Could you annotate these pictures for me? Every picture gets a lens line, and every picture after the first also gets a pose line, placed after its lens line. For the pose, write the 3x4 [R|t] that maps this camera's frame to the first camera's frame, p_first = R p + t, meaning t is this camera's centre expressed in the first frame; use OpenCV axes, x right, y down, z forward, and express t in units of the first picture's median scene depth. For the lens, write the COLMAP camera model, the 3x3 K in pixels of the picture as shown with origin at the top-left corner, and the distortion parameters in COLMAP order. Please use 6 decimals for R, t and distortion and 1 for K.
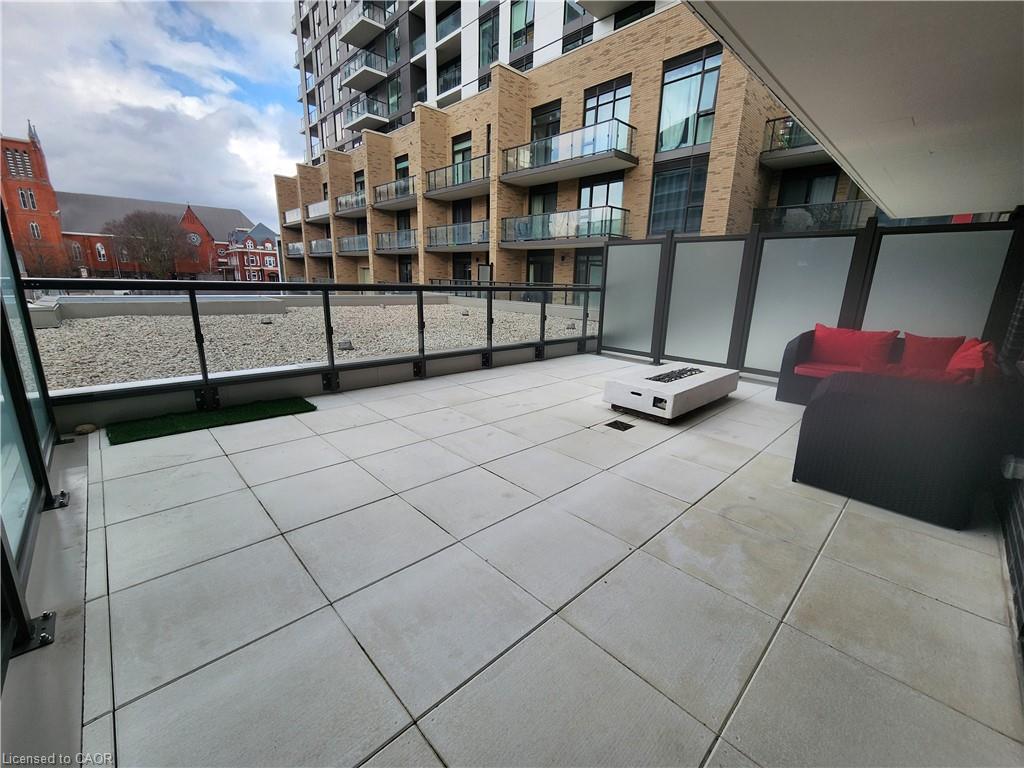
lens RADIAL K [[421.3, 0, 517.8], [0, 421.3, 384.9], [0, 0, 1]] dist [-0.001248, 0.004181]
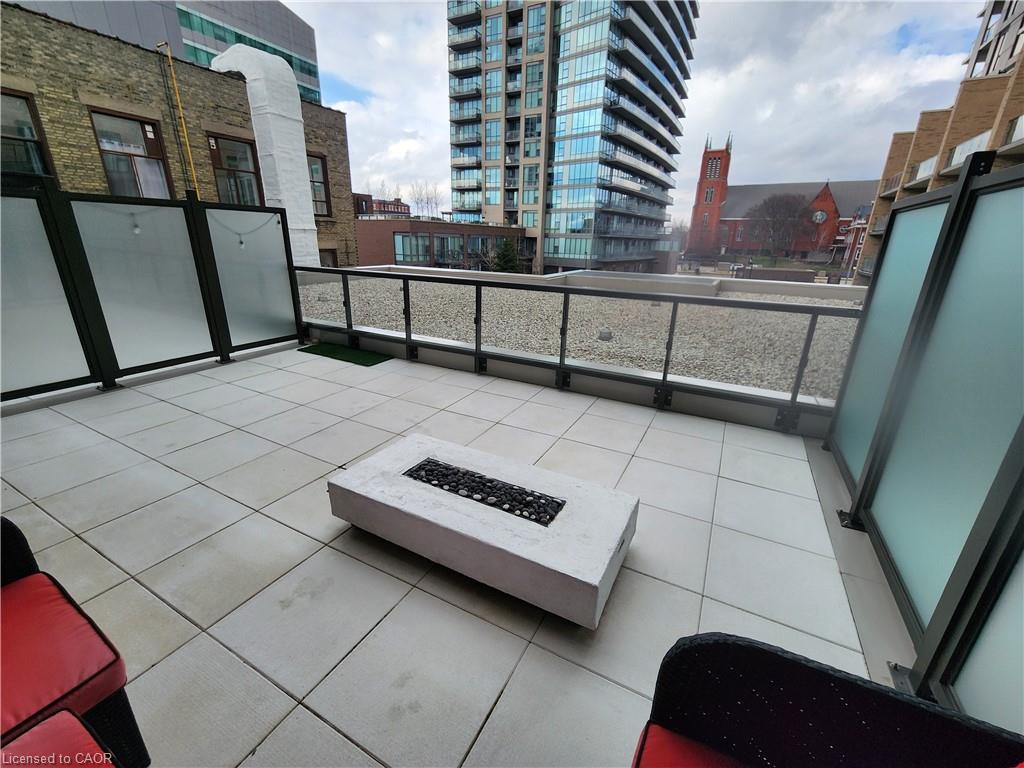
lens RADIAL K [[421.3, 0, 517.8], [0, 421.3, 384.9], [0, 0, 1]] dist [-0.001248, 0.004181]
pose [[0.317633, 0.293711, -0.901578, 0.936649], [-0.249188, 0.943253, 0.219497, -0.306678], [0.914885, 0.154943, 0.372797, 0.945076]]
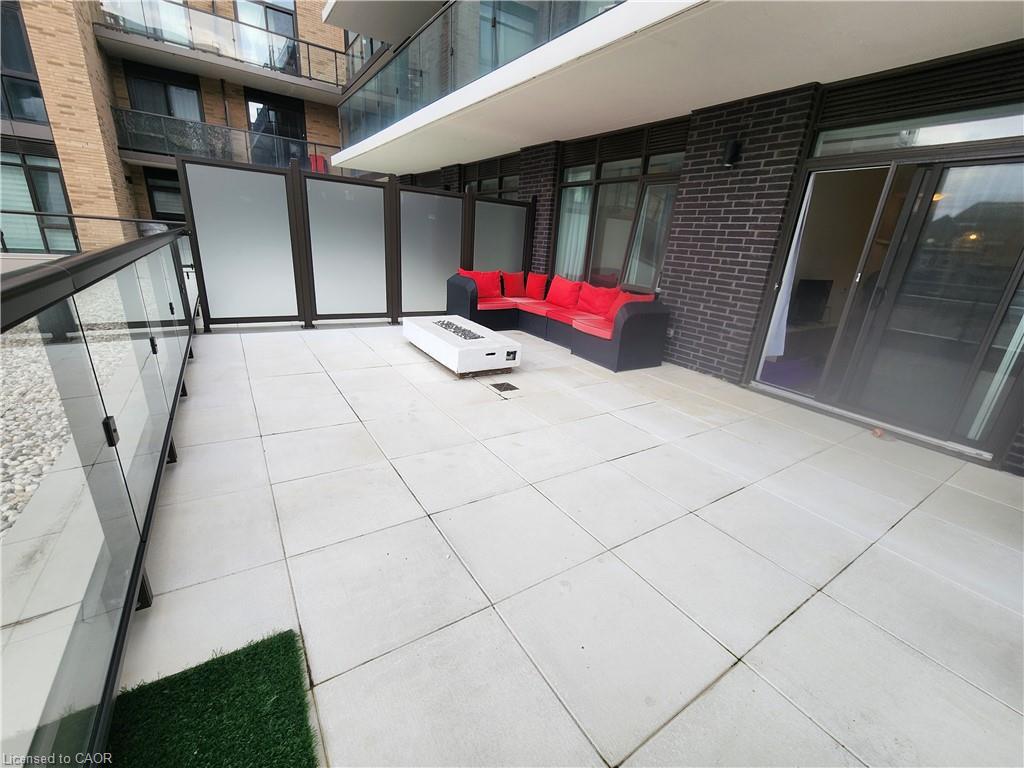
lens RADIAL K [[421.3, 0, 517.8], [0, 421.3, 384.9], [0, 0, 1]] dist [-0.001248, 0.004181]
pose [[0.186594, -0.332964, 0.924293, -0.700745], [0.172283, 0.937327, 0.302880, -0.213729], [-0.967213, 0.102725, 0.232263, 0.712224]]
